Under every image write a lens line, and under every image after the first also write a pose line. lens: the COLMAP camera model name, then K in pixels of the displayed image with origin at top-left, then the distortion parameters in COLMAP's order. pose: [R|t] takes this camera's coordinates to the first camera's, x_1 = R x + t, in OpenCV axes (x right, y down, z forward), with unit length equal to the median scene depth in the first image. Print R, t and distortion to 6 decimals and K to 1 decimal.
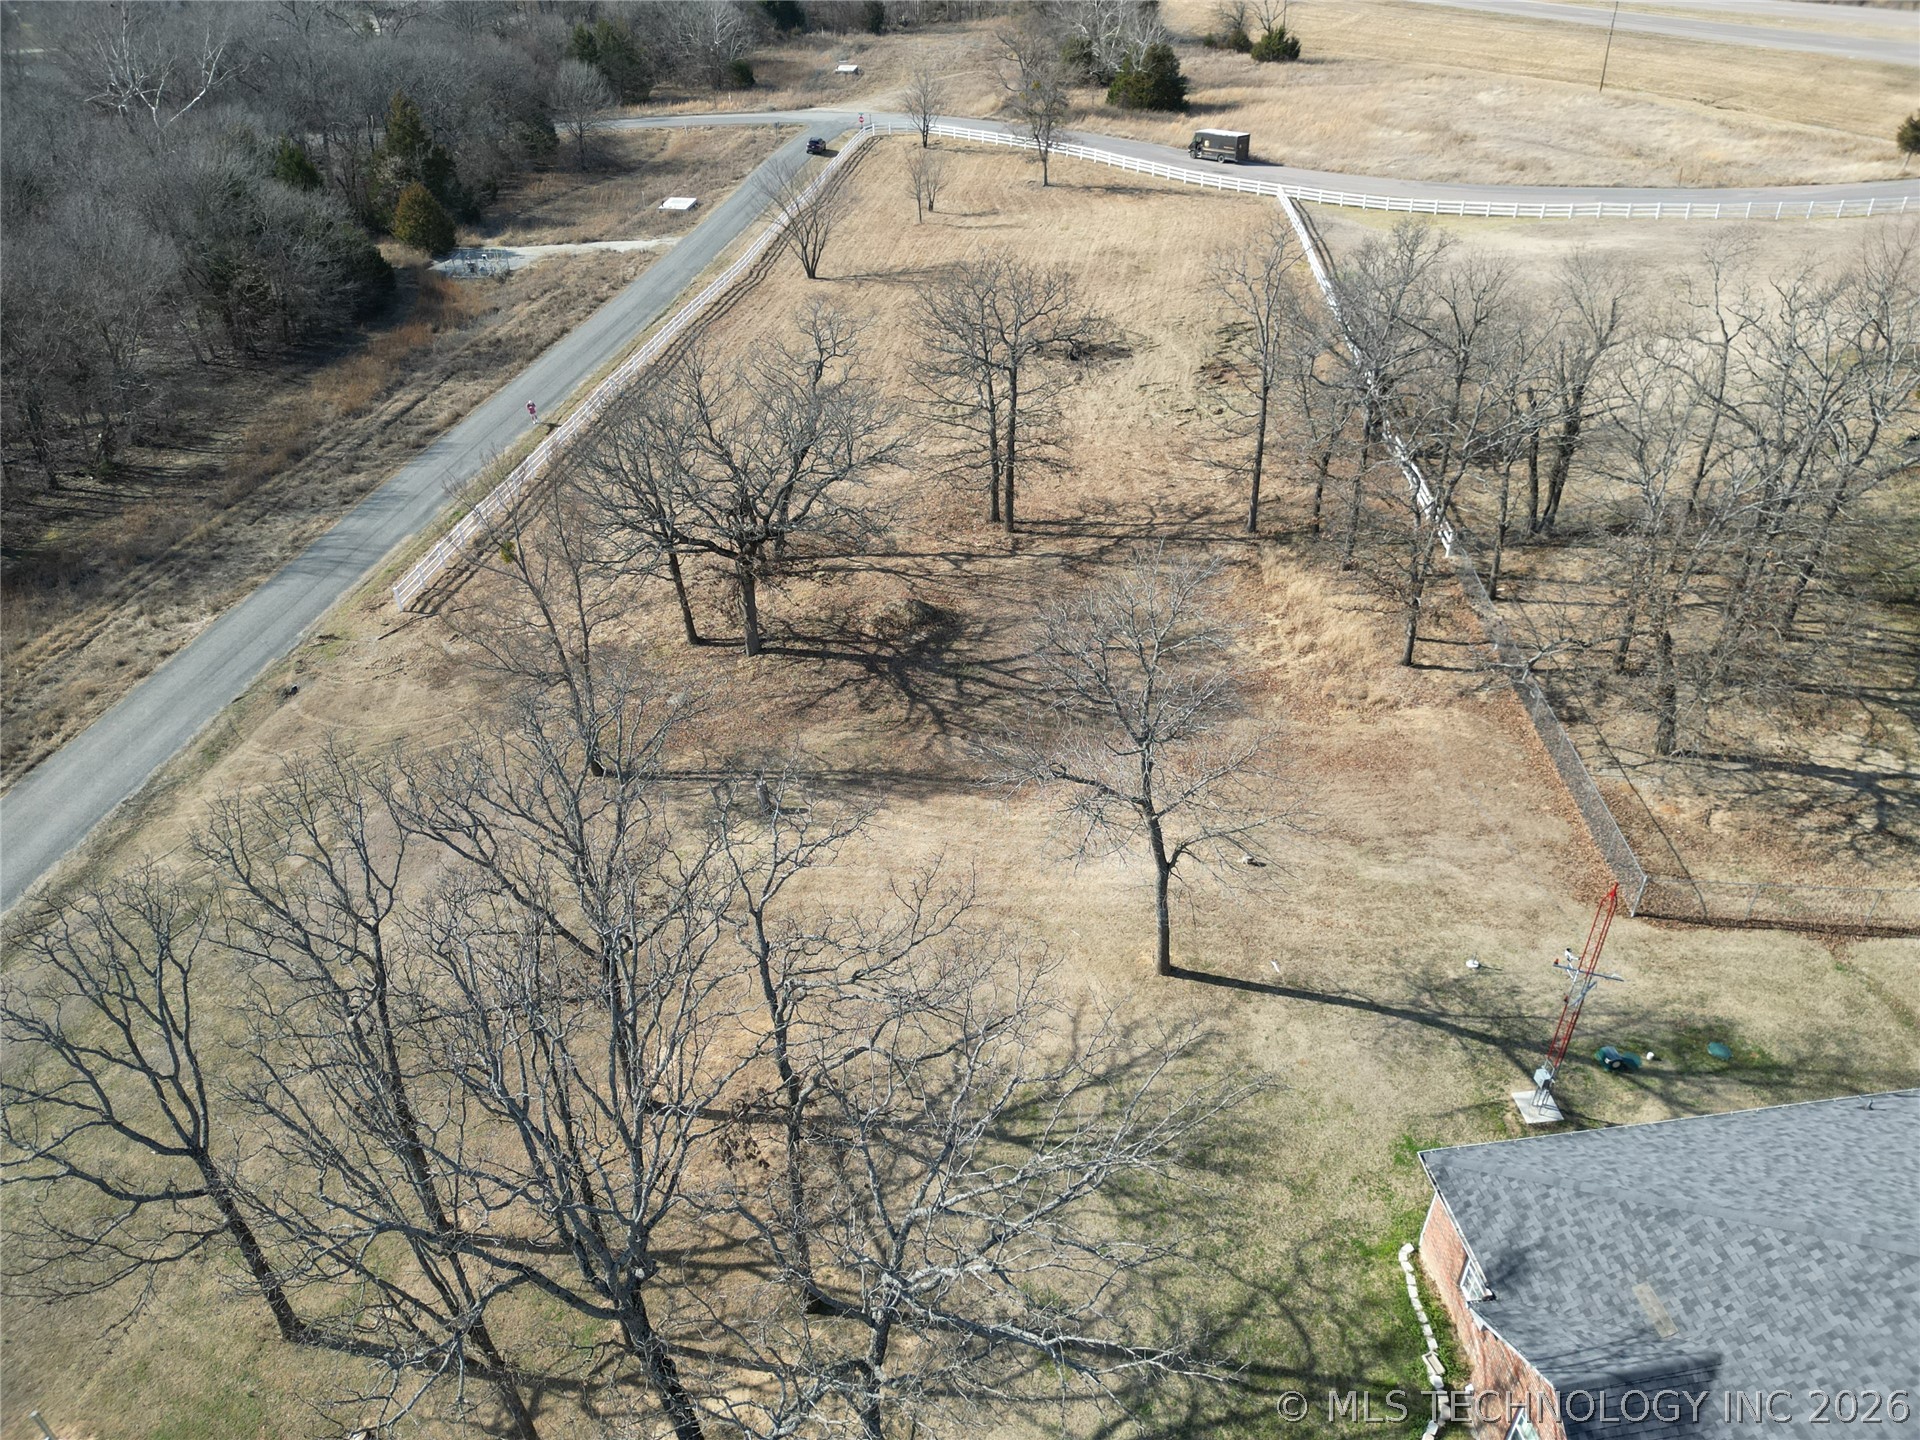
lens RADIAL K [[1324.7, 0, 970.5], [0, 1324.7, 716.8], [0, 0, 1]] dist [0.036061, -0.025040]
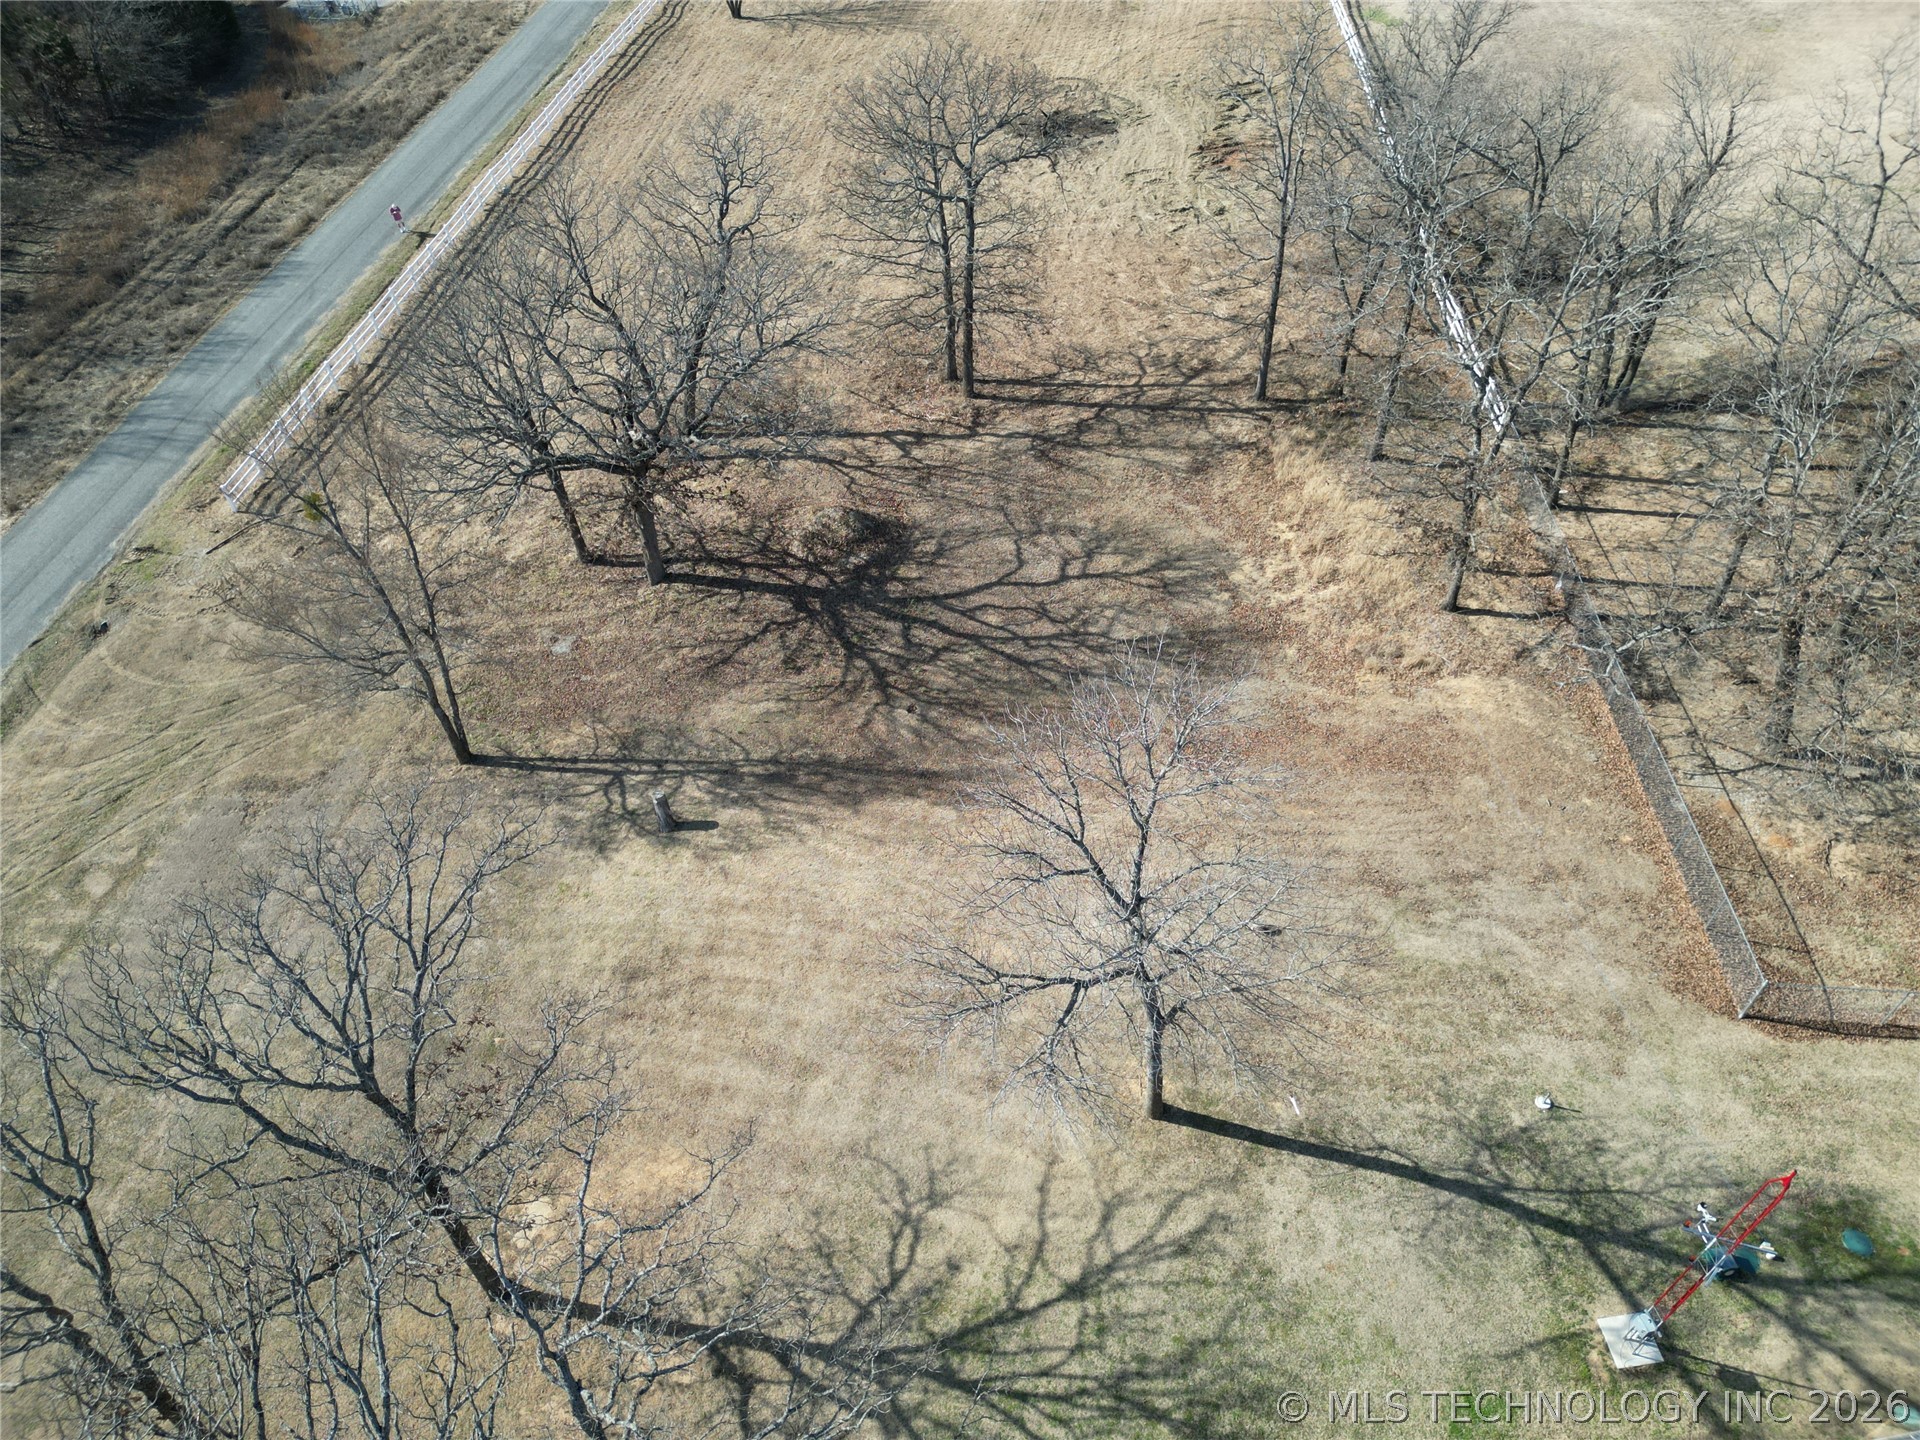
lens RADIAL K [[1324.7, 0, 970.3], [0, 1324.7, 711.5], [0, 0, 1]] dist [0.036061, -0.025040]
pose [[0.999770, -0.016180, 0.014059, 0.019049], [0.013124, 0.980654, 0.195308, -0.134106], [-0.016947, -0.195078, 0.980641, 0.180348]]
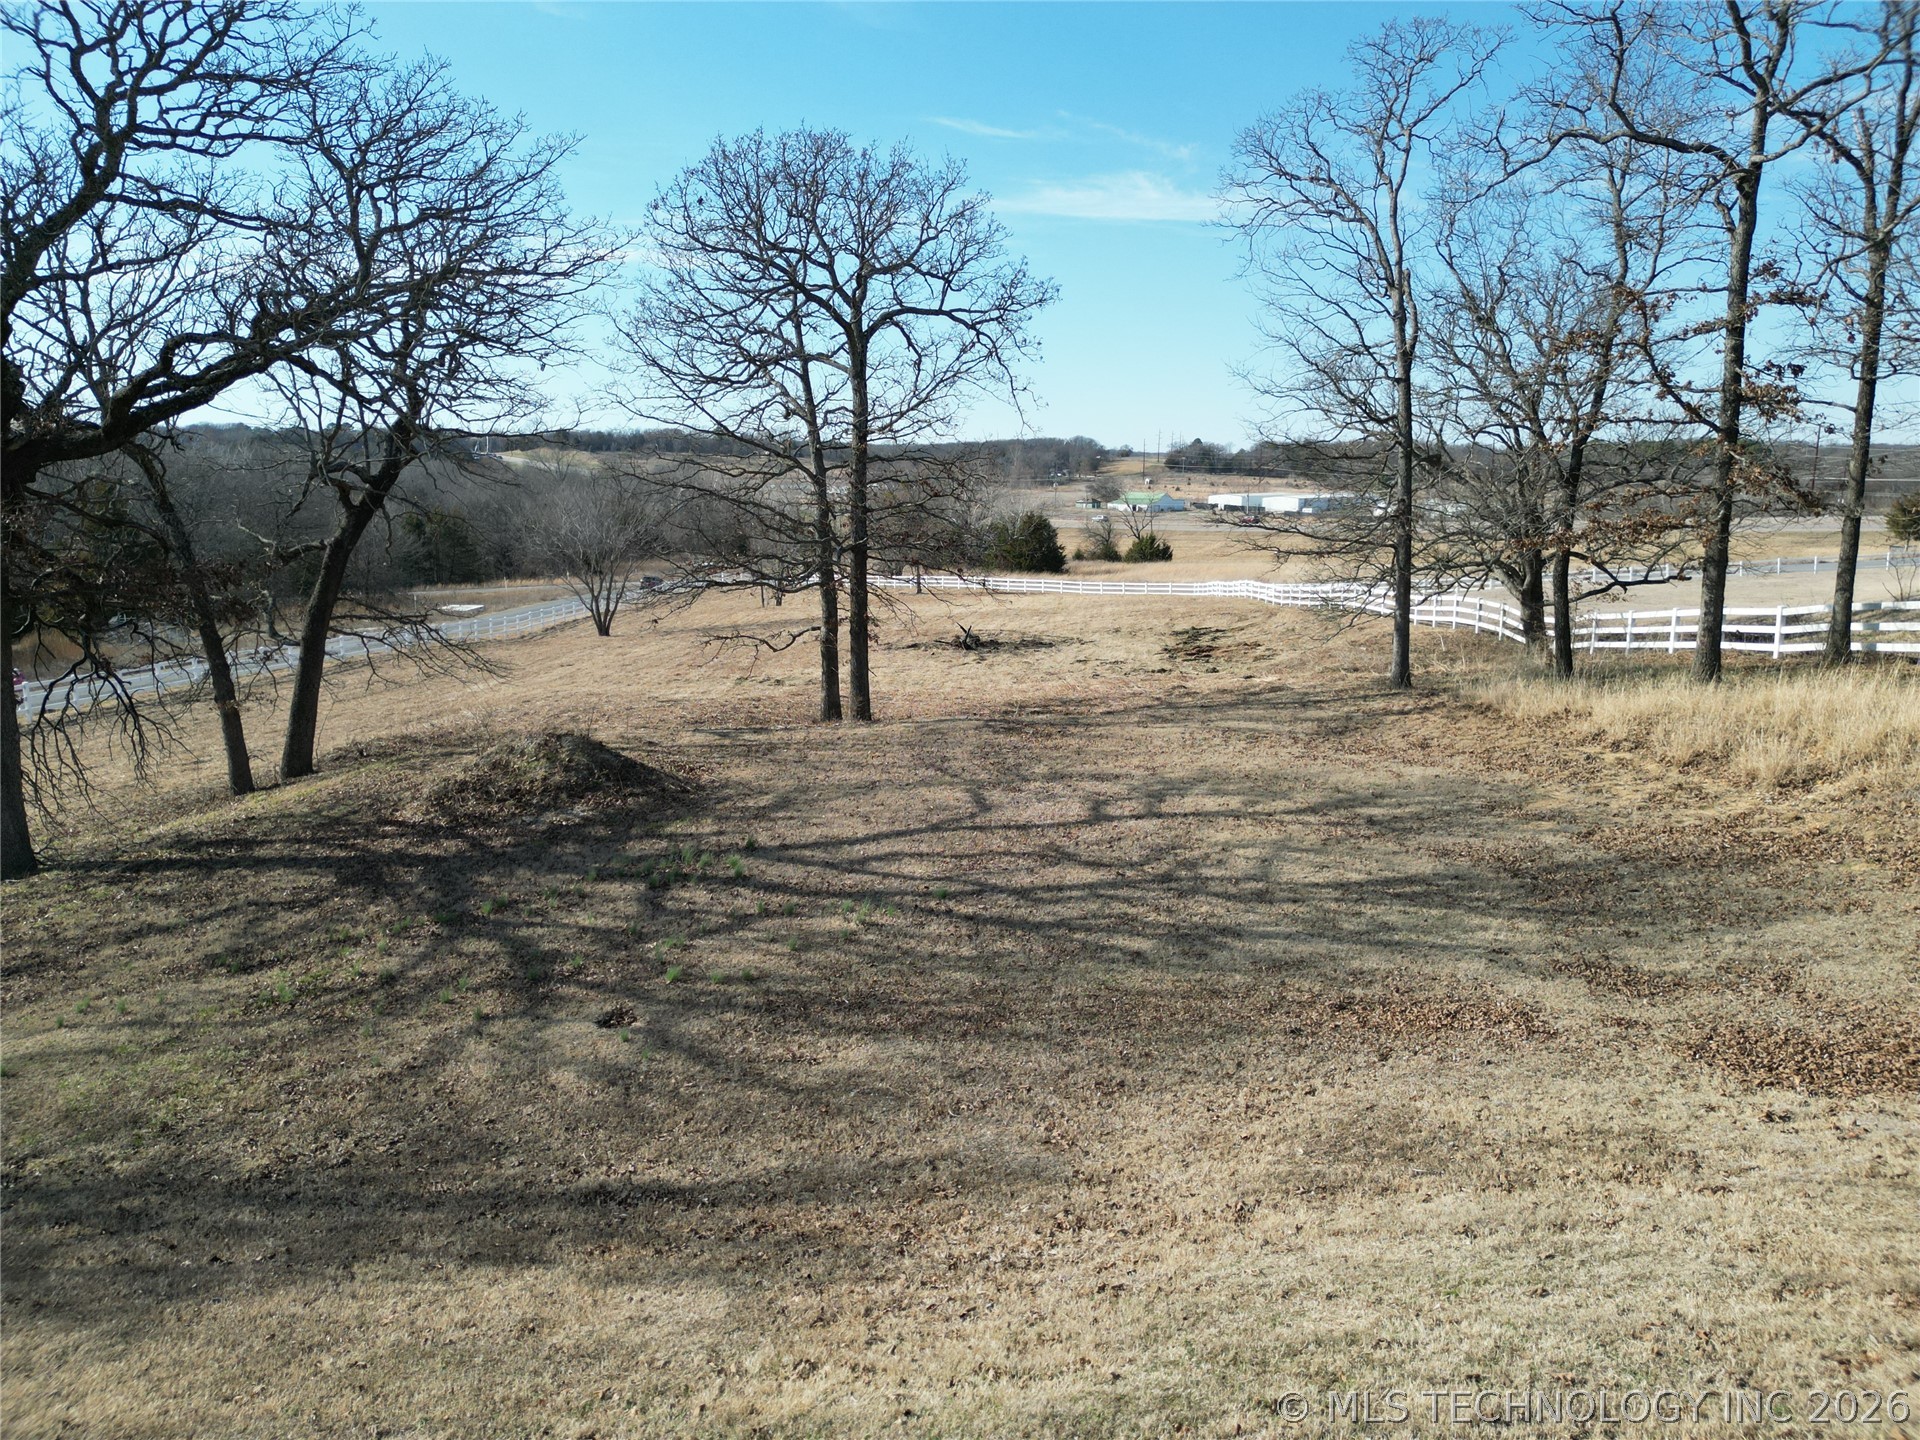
lens RADIAL K [[1324.7, 0, 968.4], [0, 1324.7, 709.2], [0, 0, 1]] dist [0.036061, -0.025040]
pose [[0.995940, -0.008738, 0.089595, 0.031436], [0.045930, 0.905306, -0.422270, 0.059008], [-0.077421, 0.424671, 0.902032, 0.727738]]
